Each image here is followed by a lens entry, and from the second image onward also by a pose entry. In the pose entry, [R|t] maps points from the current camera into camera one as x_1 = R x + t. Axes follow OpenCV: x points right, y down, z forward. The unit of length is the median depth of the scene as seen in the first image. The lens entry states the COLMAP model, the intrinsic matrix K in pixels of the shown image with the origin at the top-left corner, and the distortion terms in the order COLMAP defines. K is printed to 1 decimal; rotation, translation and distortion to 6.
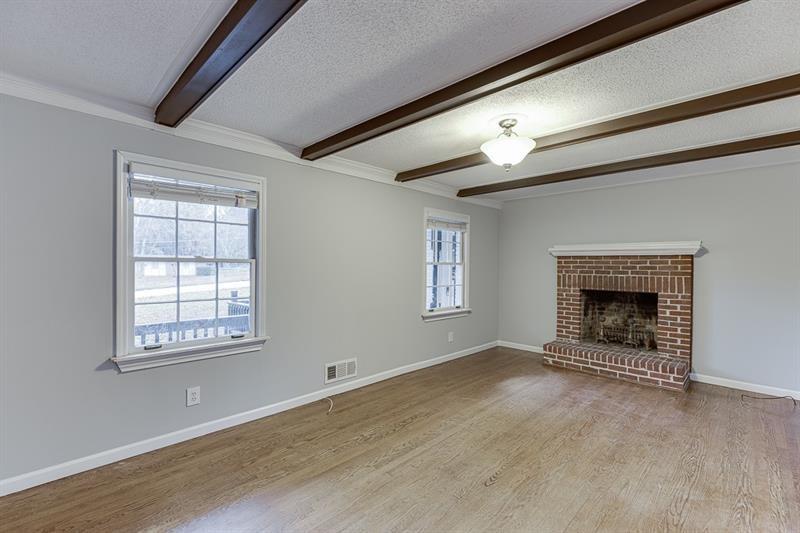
lens RADIAL K [[360.3, 0, 407.9], [0, 360.3, 267.2], [0, 0, 1]] dist [0.008392, -0.000877]
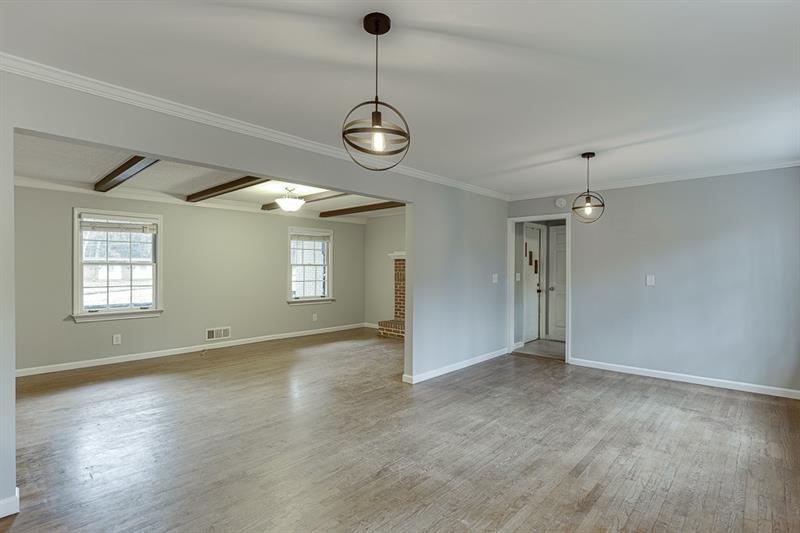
lens RADIAL K [[388.9, 0, 400.9], [0, 388.9, 266.6], [0, 0, 1]] dist [-0.002284, 0.000624]
pose [[0.999676, -0.005794, 0.024800, 0.674098], [0.005979, 0.999955, -0.007393, 0.014003], [-0.024756, 0.007539, 0.999665, -0.844477]]
